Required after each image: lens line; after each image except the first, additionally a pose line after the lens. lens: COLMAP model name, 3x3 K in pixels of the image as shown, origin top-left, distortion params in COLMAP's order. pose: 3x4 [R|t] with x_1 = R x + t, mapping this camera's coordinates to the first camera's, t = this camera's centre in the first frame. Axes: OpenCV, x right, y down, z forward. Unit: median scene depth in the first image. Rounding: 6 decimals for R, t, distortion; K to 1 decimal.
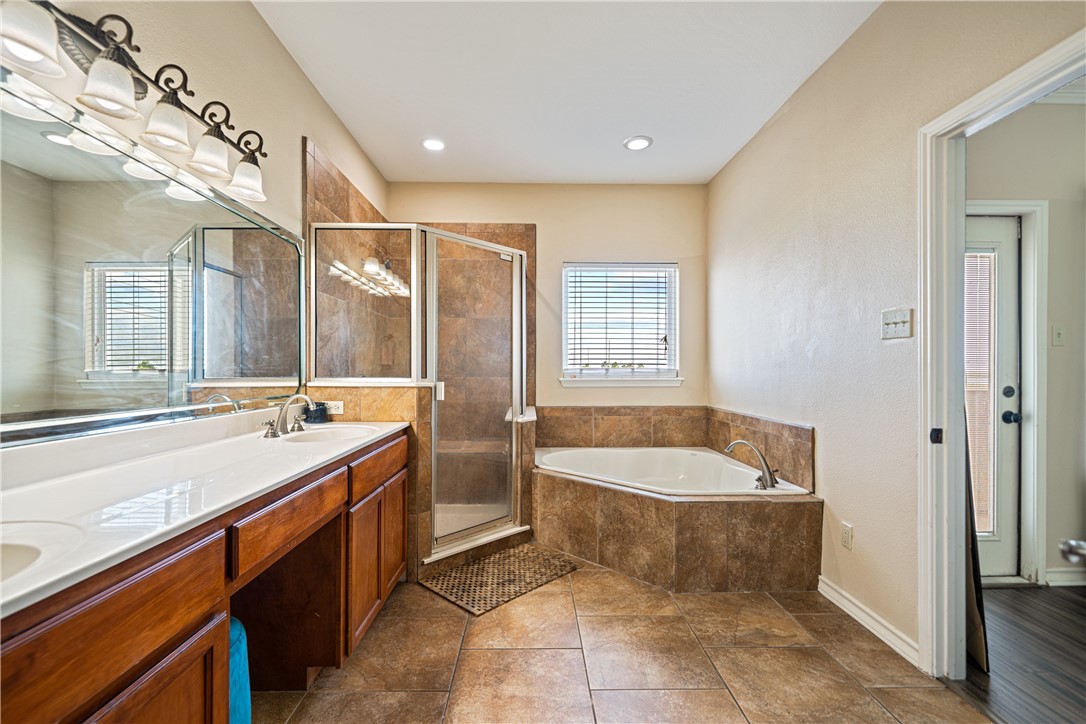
lens RADIAL K [[495.8, 0, 541.4], [0, 495.8, 366.7], [0, 0, 1]] dist [0.002681, 0.002222]
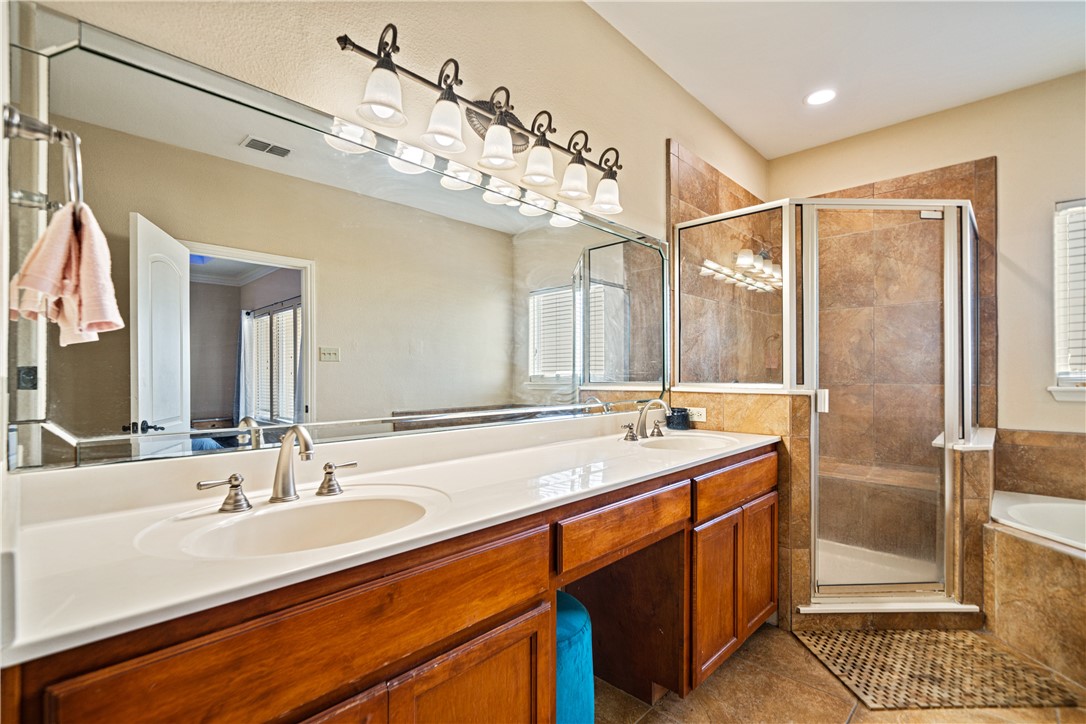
lens RADIAL K [[502.5, 0, 541.9], [0, 502.5, 370.3], [0, 0, 1]] dist [0.004452, -0.001574]
pose [[0.699582, -0.007090, -0.714517, 0.064127], [0.005789, 0.999974, -0.004255, 0.000991], [0.714529, -0.001159, 0.699605, 0.125919]]
